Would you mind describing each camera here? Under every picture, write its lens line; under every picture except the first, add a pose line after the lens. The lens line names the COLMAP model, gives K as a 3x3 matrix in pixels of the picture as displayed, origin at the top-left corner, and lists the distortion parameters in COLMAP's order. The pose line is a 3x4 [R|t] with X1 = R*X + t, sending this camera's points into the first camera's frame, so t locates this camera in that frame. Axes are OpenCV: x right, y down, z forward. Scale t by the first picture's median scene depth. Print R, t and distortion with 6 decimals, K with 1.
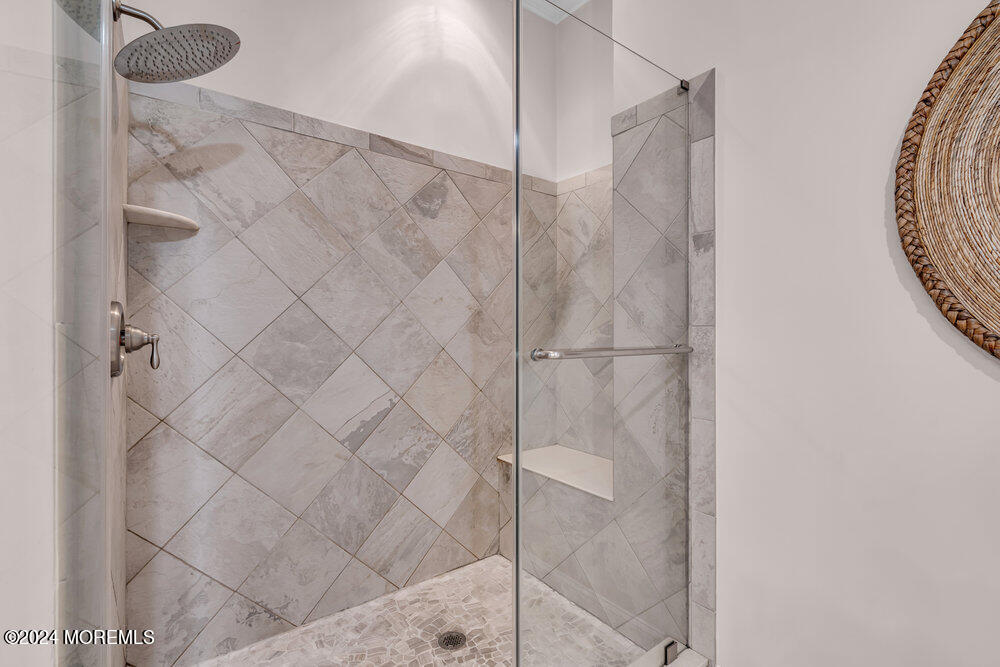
lens RADIAL K [[458.9, 0, 504.6], [0, 458.9, 328.9], [0, 0, 1]] dist [-0.004933, 0.003353]
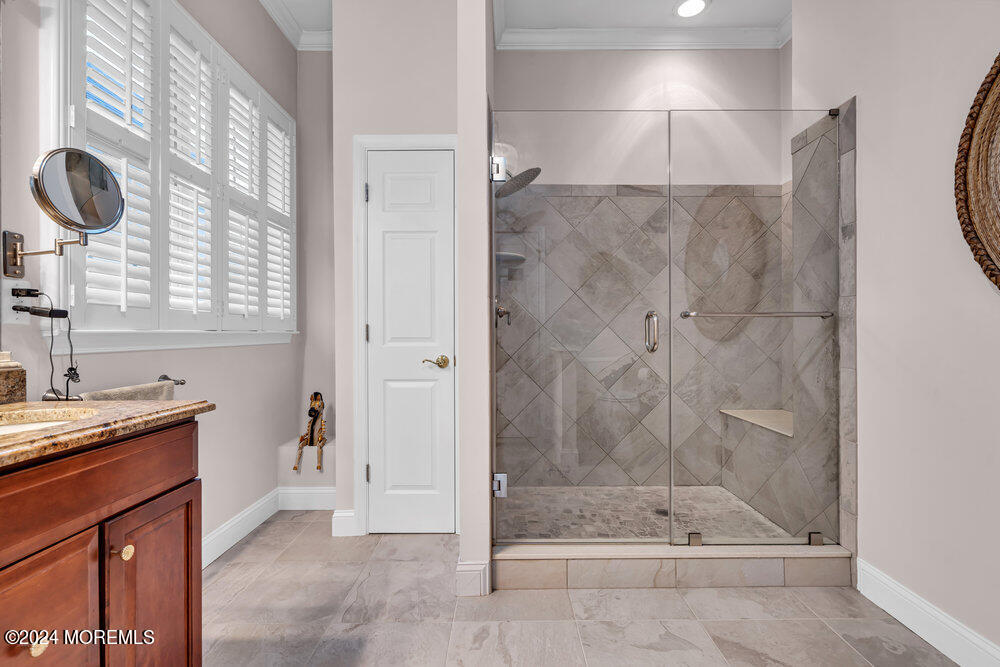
lens RADIAL K [[458.9, 0, 508.3], [0, 458.9, 331.5], [0, 0, 1]] dist [-0.004933, 0.003353]
pose [[0.805843, -0.004798, -0.592110, 0.402425], [0.005312, 0.999986, -0.000874, 0.084291], [0.592105, -0.002441, 0.805857, -0.578876]]
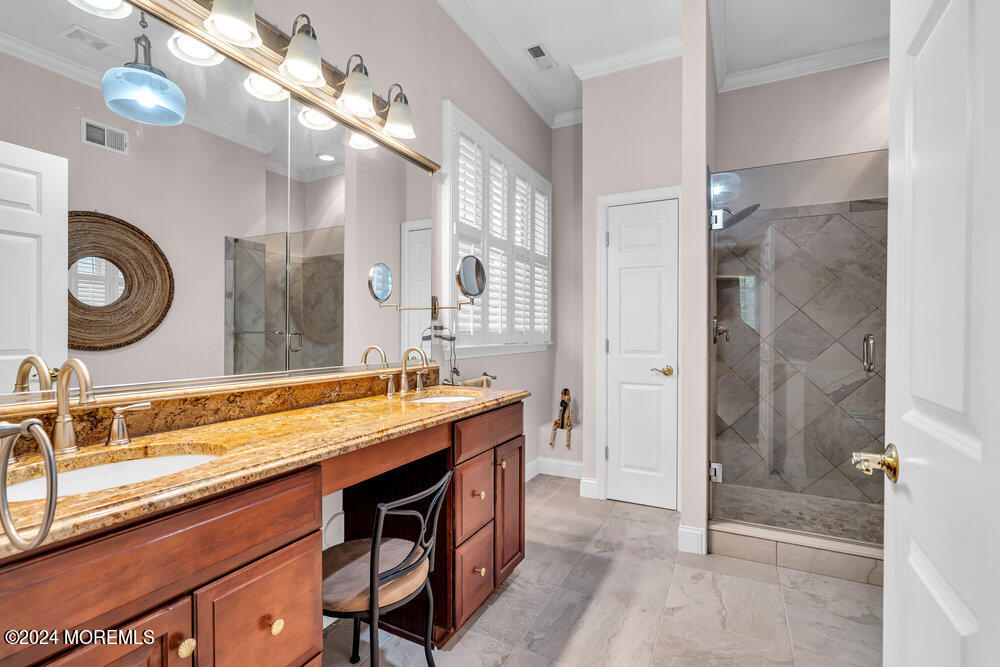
lens RADIAL K [[458.9, 0, 501.7], [0, 458.9, 335.0], [0, 0, 1]] dist [-0.004933, 0.003353]
pose [[0.442313, 0.004468, -0.896850, 0.718308], [-0.000165, 0.999988, 0.004900, 0.026102], [0.896861, -0.002019, 0.442308, -0.930477]]
